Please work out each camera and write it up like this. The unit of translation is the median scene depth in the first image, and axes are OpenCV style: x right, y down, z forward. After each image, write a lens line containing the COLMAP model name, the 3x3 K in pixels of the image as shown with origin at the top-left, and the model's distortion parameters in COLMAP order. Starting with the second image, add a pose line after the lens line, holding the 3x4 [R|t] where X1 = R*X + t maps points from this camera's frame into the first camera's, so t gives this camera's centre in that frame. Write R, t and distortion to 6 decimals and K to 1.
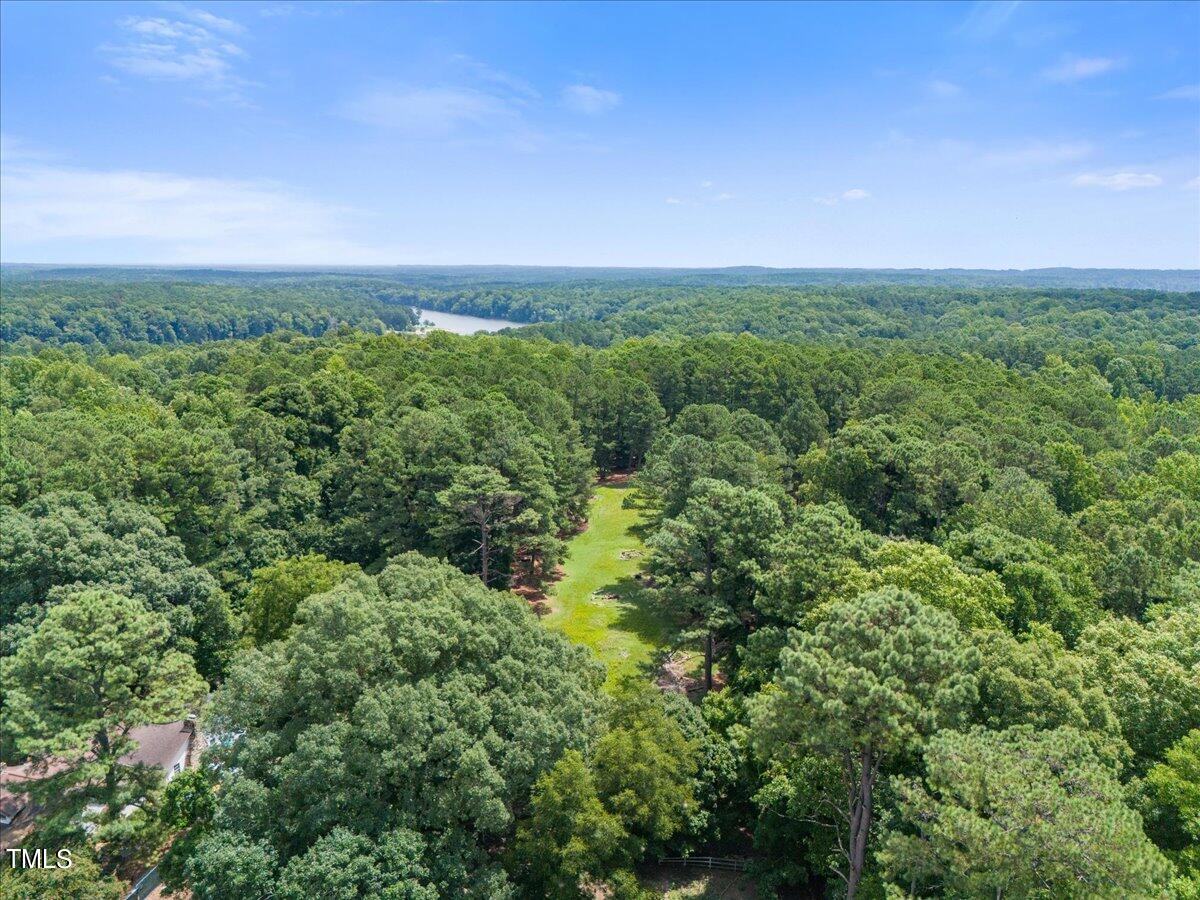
lens RADIAL K [[913.9, 0, 594.6], [0, 913.9, 468.8], [0, 0, 1]] dist [0.097174, -0.109767]
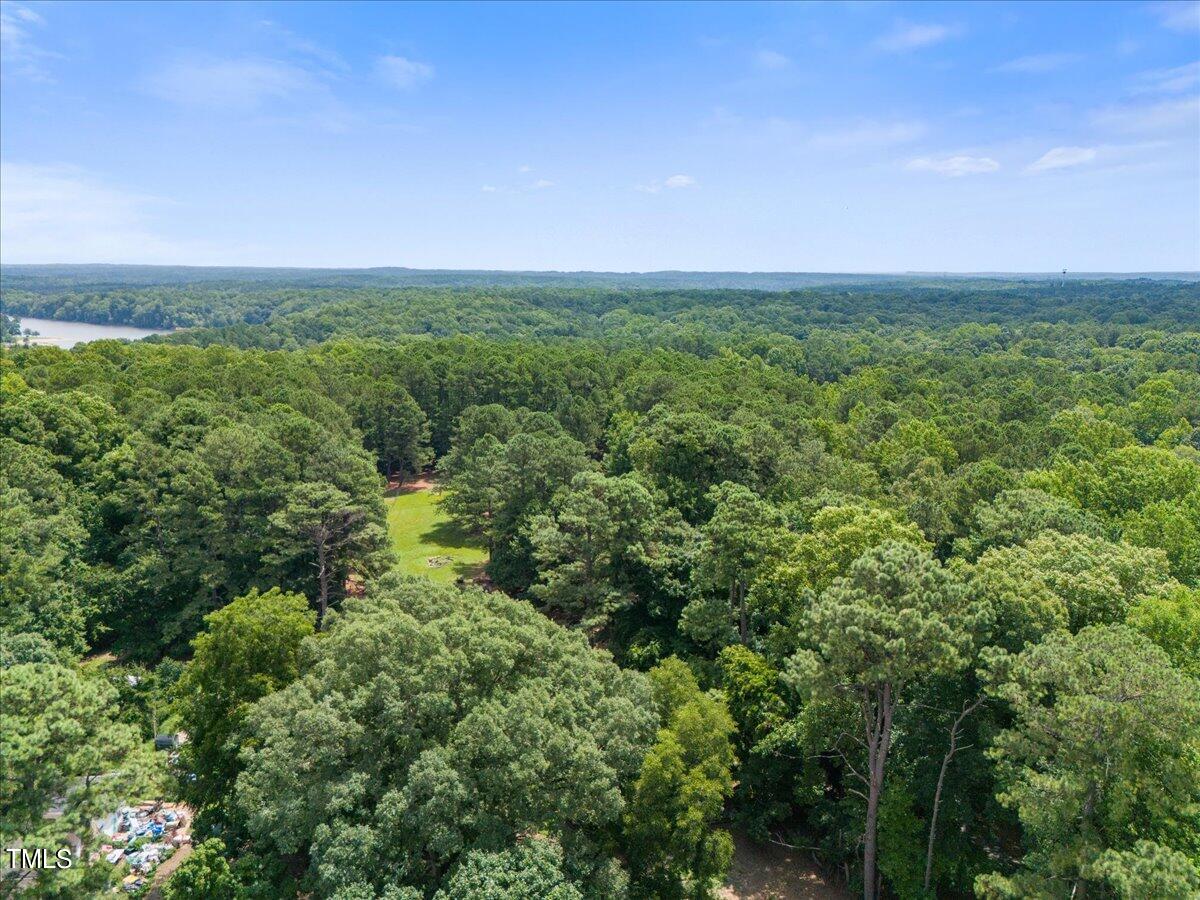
lens RADIAL K [[910.9, 0, 621.4], [0, 910.9, 447.7], [0, 0, 1]] dist [0.097158, -0.109888]
pose [[0.920691, -0.076636, 0.382694, -0.143895], [0.085348, 0.996334, -0.005812, -0.004613], [-0.380845, 0.038013, 0.923857, 0.010202]]
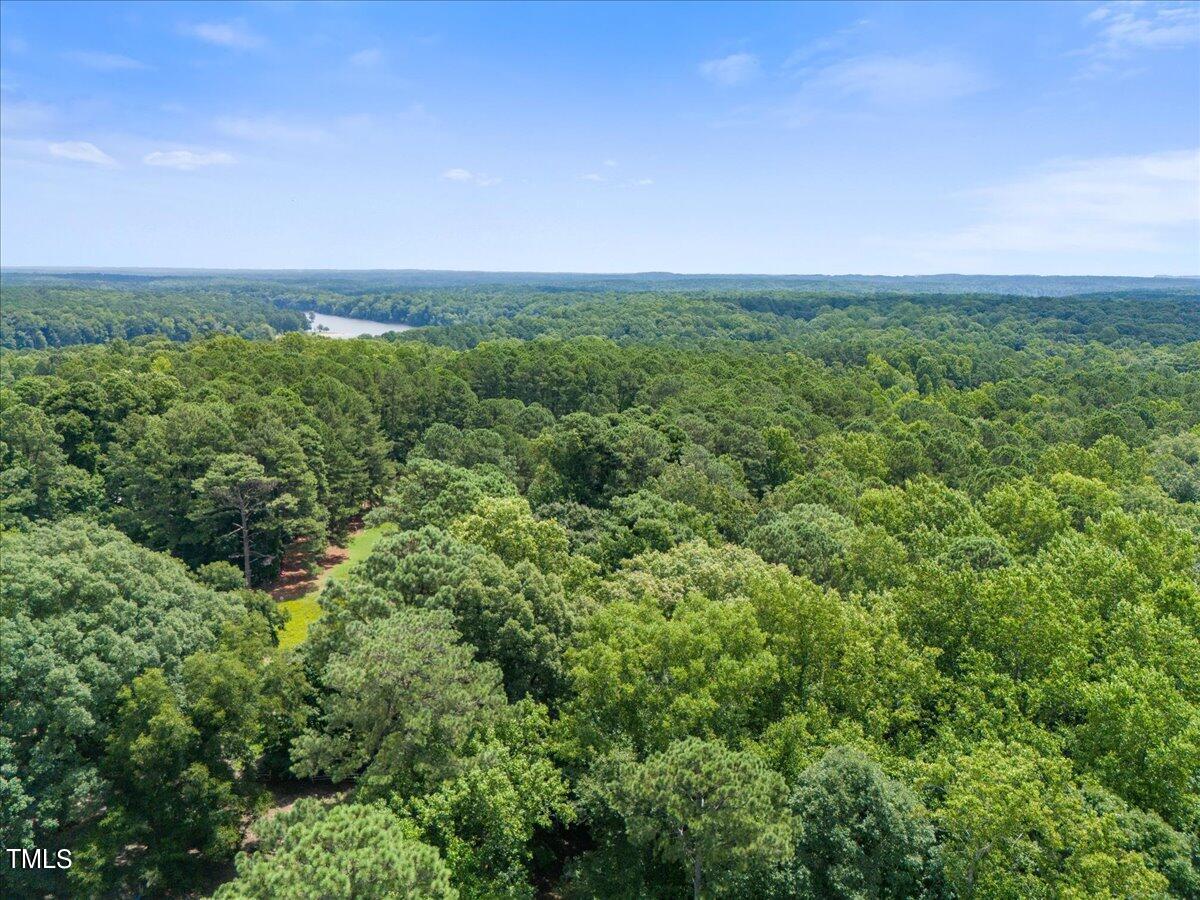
lens RADIAL K [[913.9, 0, 594.6], [0, 913.9, 468.8], [0, 0, 1]] dist [0.097174, -0.109767]
pose [[0.995531, -0.018395, 0.092627, 0.142229], [0.018875, 0.999813, -0.004307, 0.019660], [-0.092531, 0.006036, 0.995692, -0.086500]]
